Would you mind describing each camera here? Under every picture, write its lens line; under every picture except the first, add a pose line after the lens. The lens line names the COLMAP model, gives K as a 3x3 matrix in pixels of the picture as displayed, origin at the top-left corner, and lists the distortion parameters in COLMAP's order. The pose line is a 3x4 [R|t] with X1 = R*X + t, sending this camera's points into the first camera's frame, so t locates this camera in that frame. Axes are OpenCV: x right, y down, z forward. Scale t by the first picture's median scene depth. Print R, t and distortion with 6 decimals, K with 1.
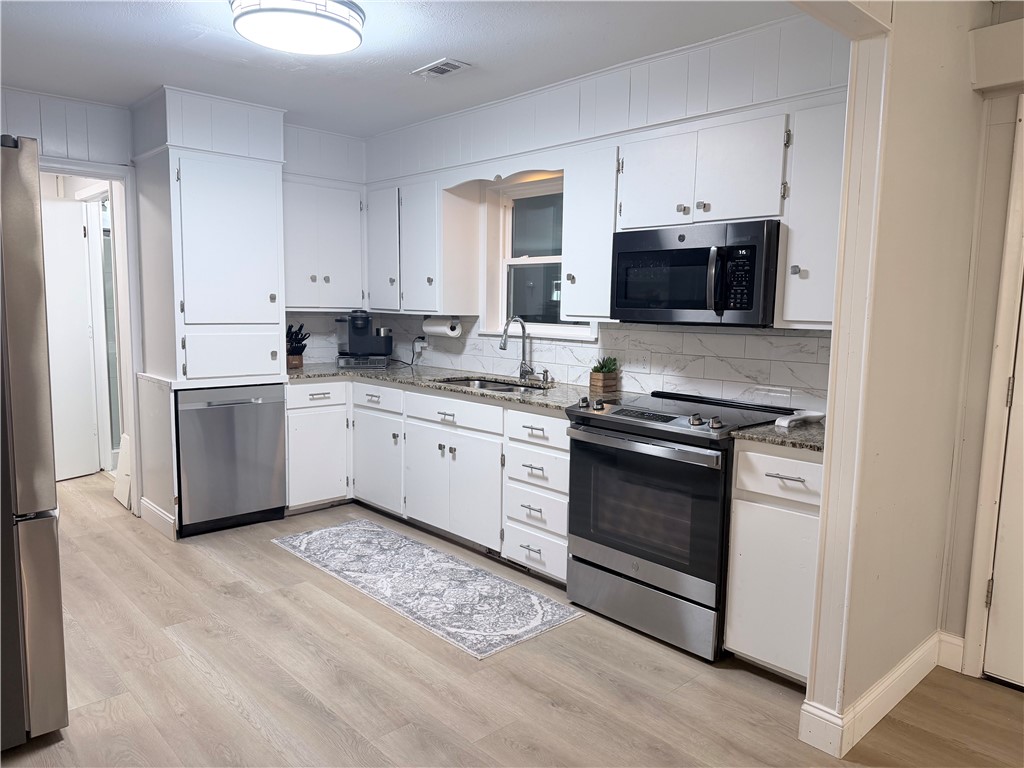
lens RADIAL K [[726.1, 0, 512.0], [0, 726.1, 384.0], [0, 0, 1]] dist [0.143656, -0.250360]
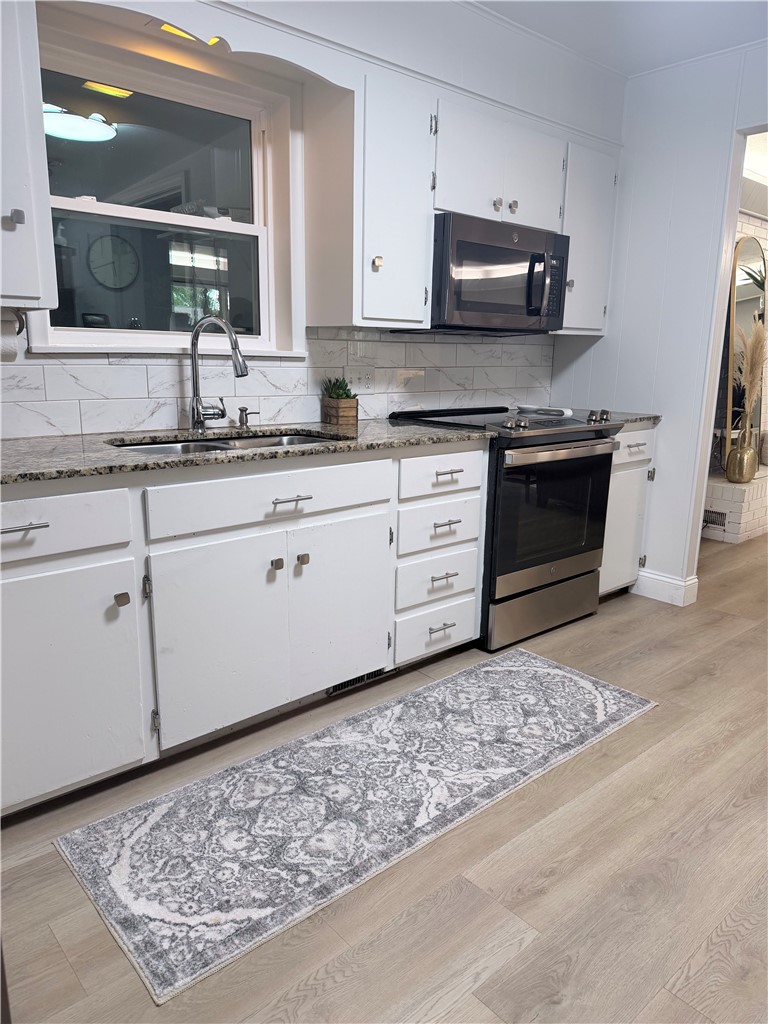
lens RADIAL K [[726.1, 0, 384.0], [0, 726.1, 512.0], [0, 0, 1]] dist [0.143656, -0.250360]
pose [[0.011054, -0.227899, 0.973622, -0.711057], [0.096389, 0.969390, 0.225814, -0.075755], [-0.995282, 0.091350, 0.032683, 1.038812]]
